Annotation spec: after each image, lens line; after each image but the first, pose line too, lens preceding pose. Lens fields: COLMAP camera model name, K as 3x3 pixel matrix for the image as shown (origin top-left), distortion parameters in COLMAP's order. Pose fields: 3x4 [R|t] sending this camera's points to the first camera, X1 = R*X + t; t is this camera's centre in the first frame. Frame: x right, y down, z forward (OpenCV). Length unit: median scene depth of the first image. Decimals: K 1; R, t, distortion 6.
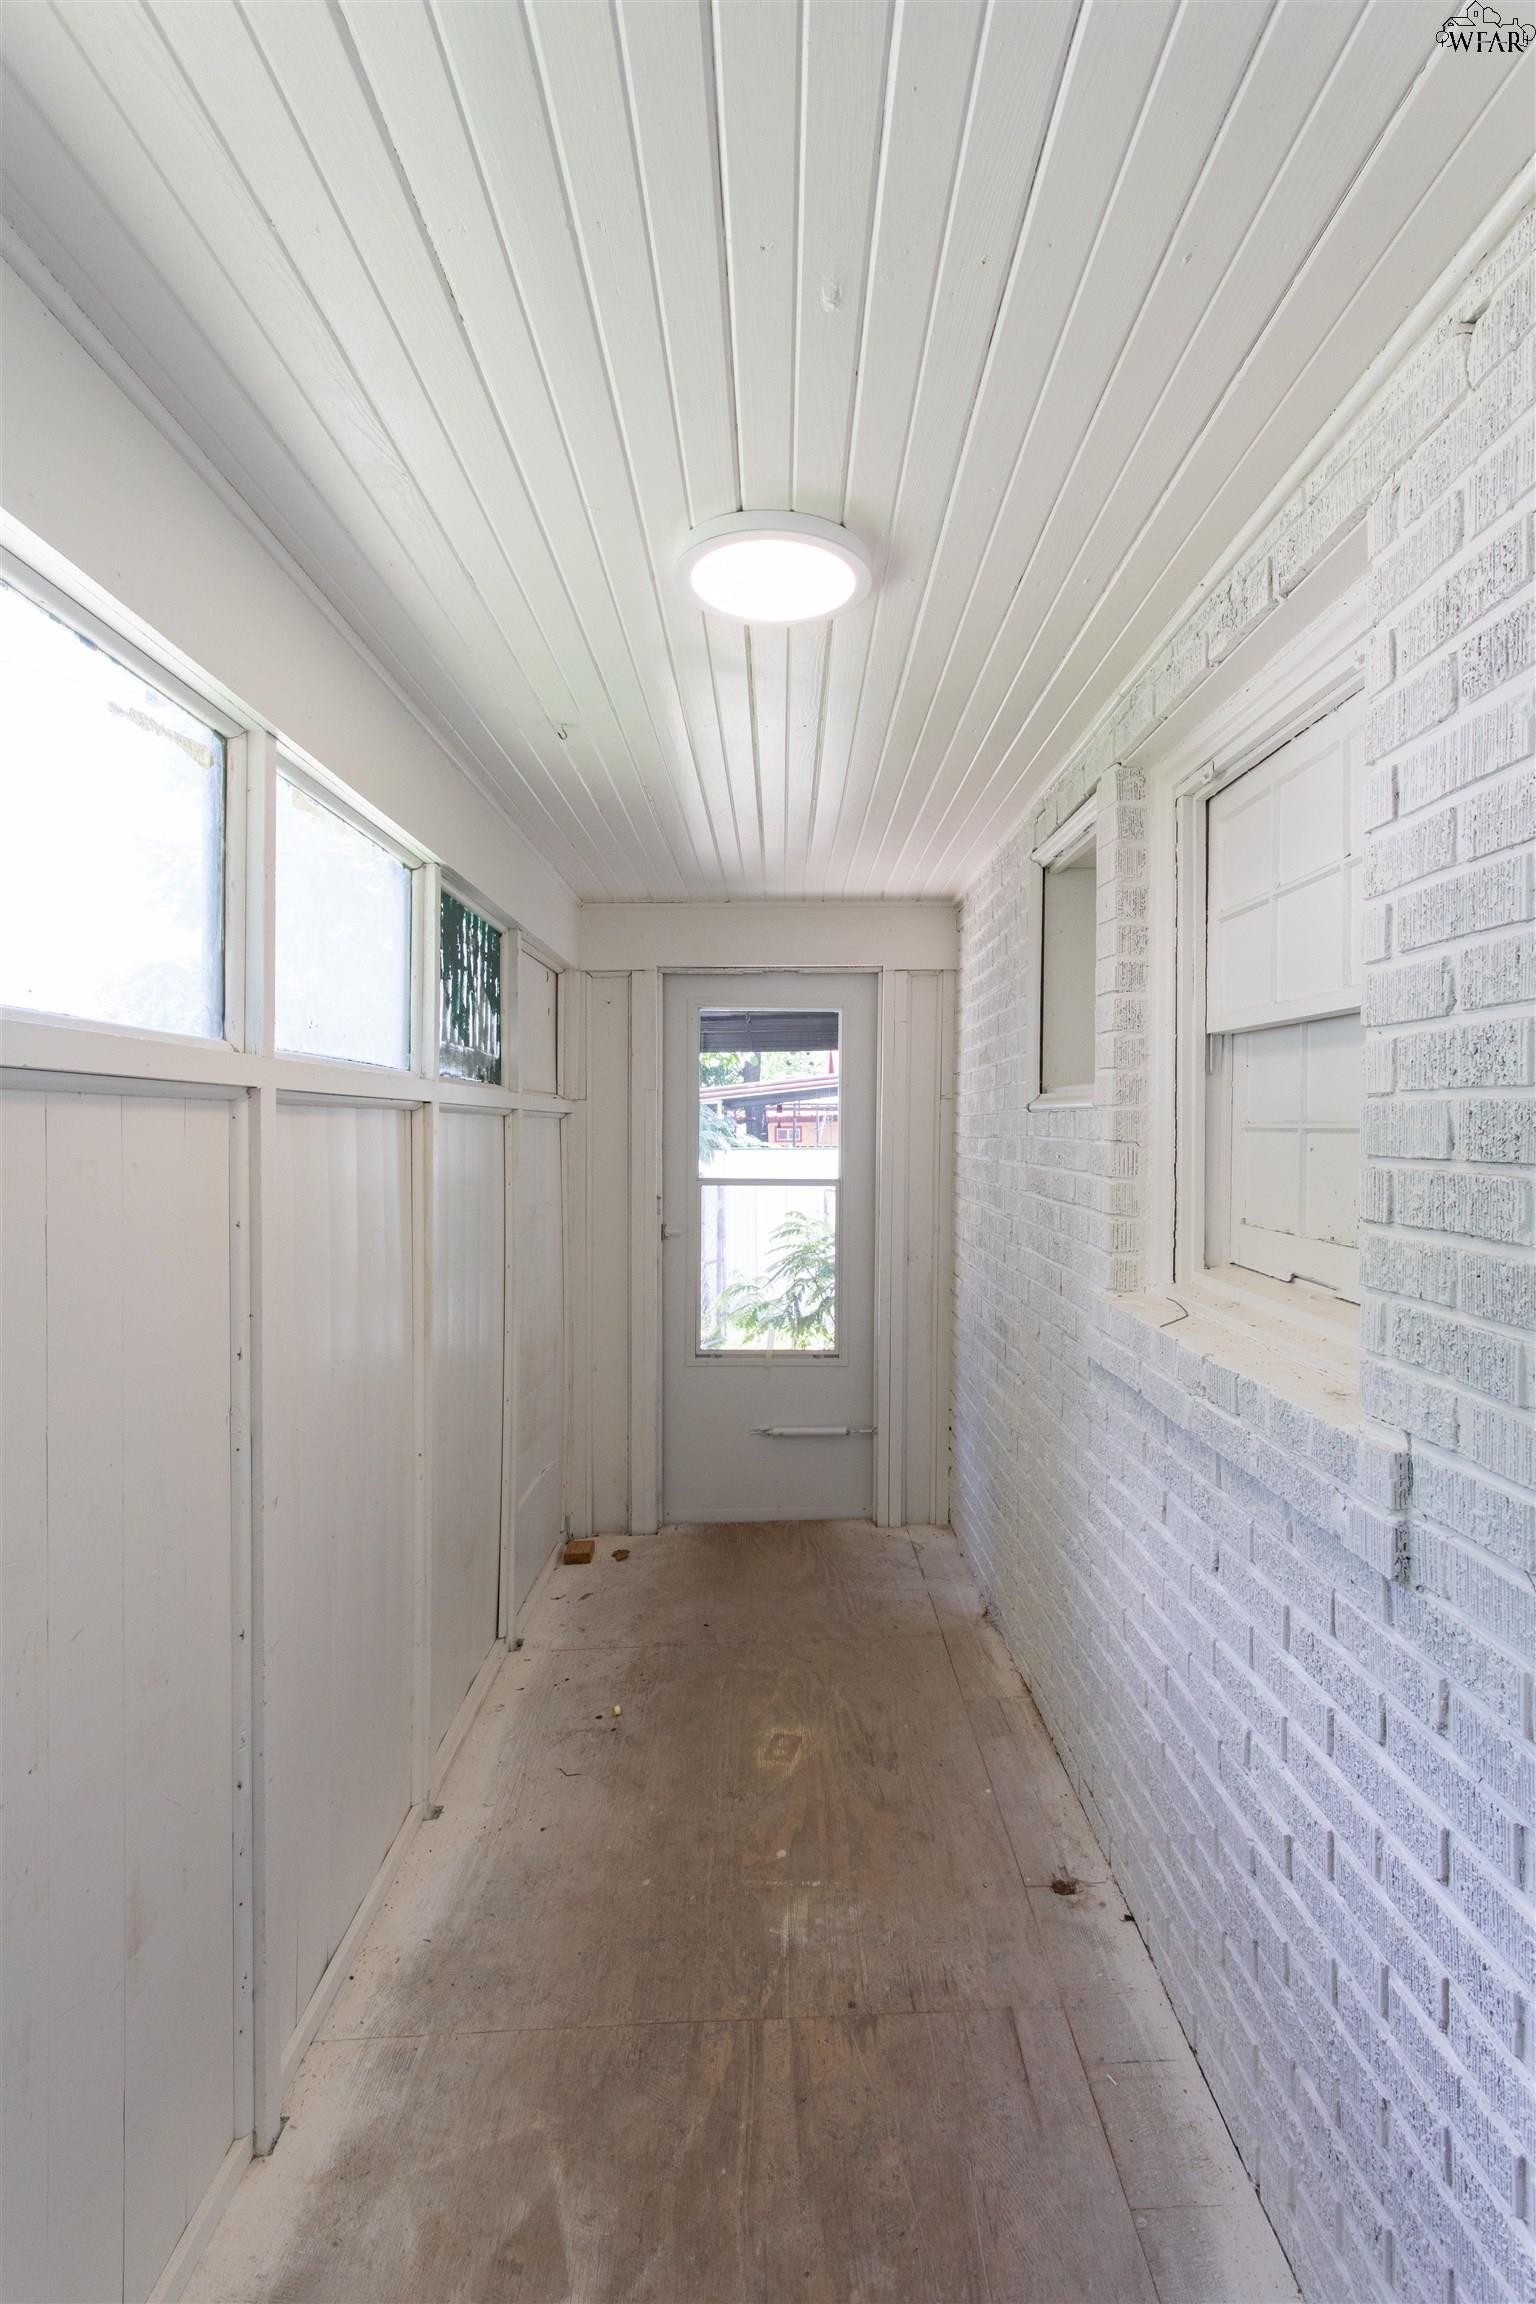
lens RADIAL K [[1108.9, 0, 762.9], [0, 1108.9, 1148.2], [0, 0, 1]] dist [-0.001167, 0.002017]
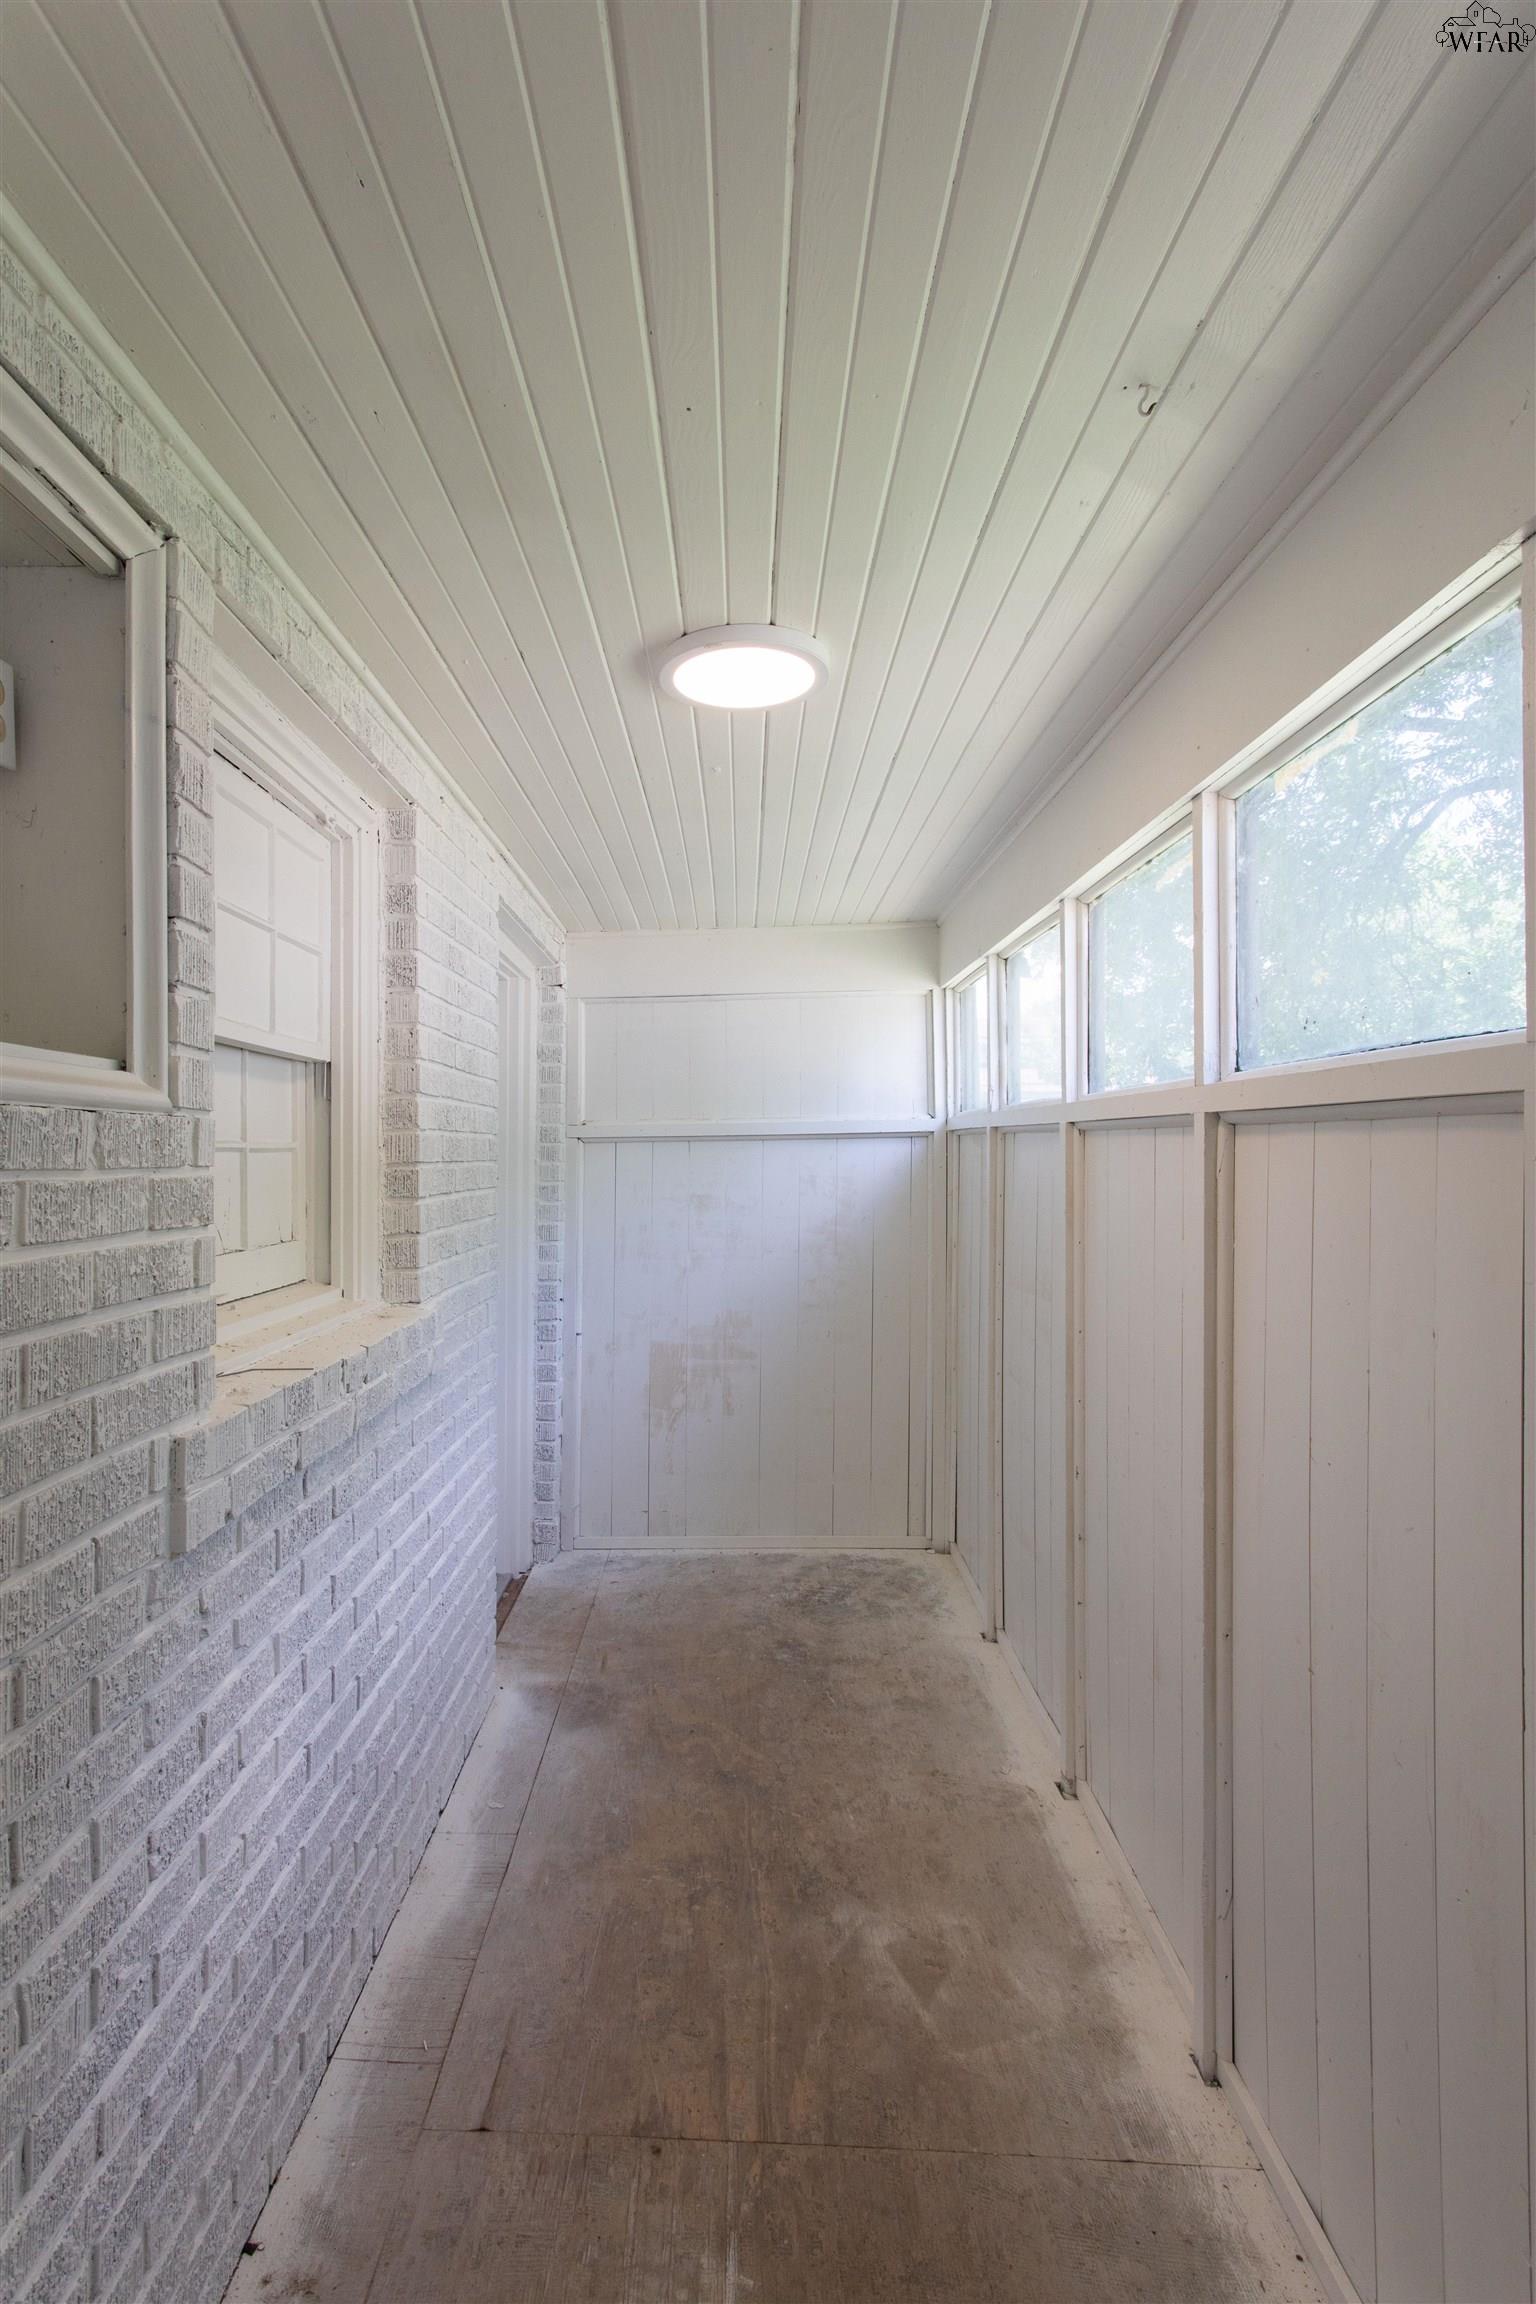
lens RADIAL K [[1108.9, 0, 762.9], [0, 1108.9, 1148.2], [0, 0, 1]] dist [-0.001167, 0.002017]
pose [[-0.999444, 0.002060, -0.033271, 0.025757], [0.001461, 0.999837, 0.017994, -0.033802], [0.033302, 0.017935, -0.999284, 1.997620]]
